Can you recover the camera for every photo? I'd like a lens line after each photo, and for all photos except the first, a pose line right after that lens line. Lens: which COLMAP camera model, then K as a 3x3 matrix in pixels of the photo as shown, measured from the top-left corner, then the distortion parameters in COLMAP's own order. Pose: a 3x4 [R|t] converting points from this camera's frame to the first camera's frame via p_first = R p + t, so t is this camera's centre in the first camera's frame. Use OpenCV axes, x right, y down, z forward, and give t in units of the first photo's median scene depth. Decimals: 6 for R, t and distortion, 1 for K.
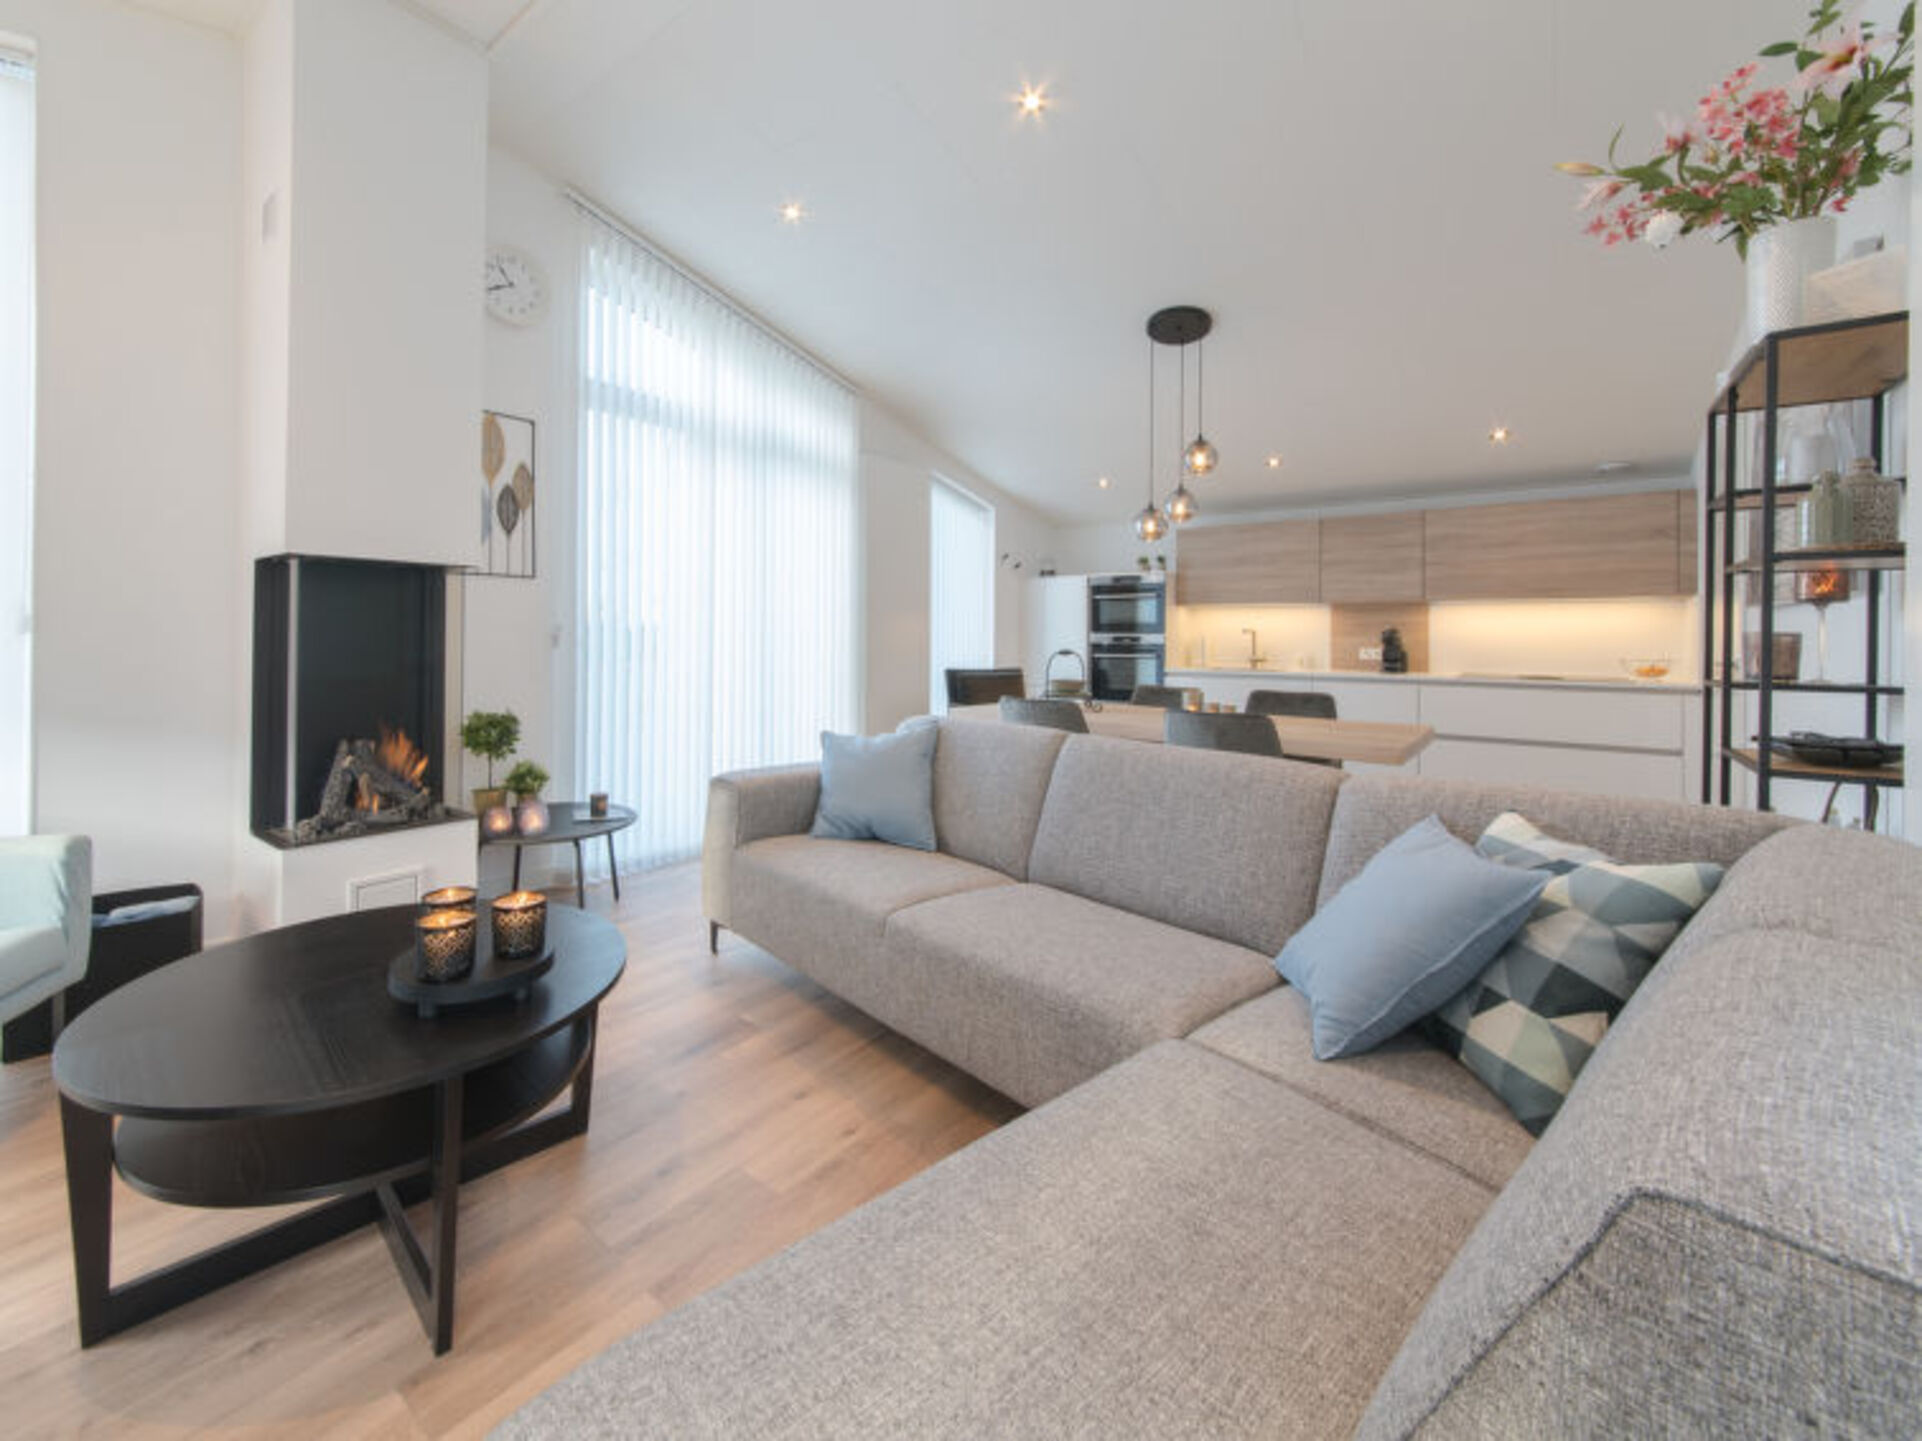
lens RADIAL K [[938.6, 0, 797.1], [0, 938.6, 618.4], [0, 0, 1]] dist [-0.002388, -0.000338]
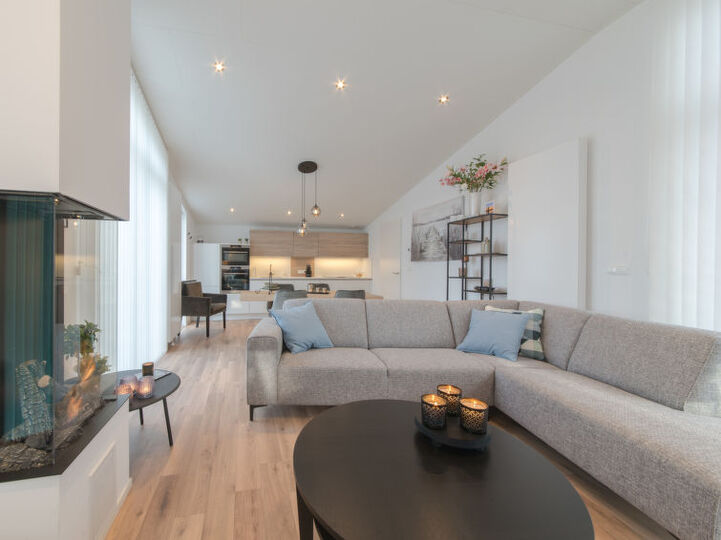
lens RADIAL K [[318.6, 0, 357.1], [0, 318.6, 255.1], [0, 0, 1]] dist [0.000024, 0.000135]
pose [[0.485702, 0.031928, 0.873541, -0.321993], [-0.020530, 0.999474, -0.025116, 0.001408], [-0.873883, -0.005735, 0.486102, 0.251718]]
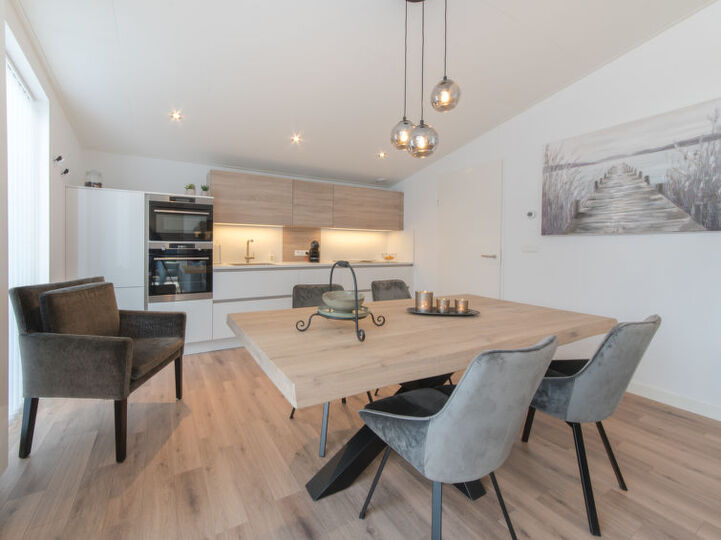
lens RADIAL K [[318.6, 0, 357.1], [0, 318.6, 255.1], [0, 0, 1]] dist [0.000024, 0.000135]
pose [[0.288598, -0.030160, 0.956975, -0.002366], [-0.026973, 0.998851, 0.039614, 0.012112], [-0.957070, -0.037245, 0.287453, 0.698771]]
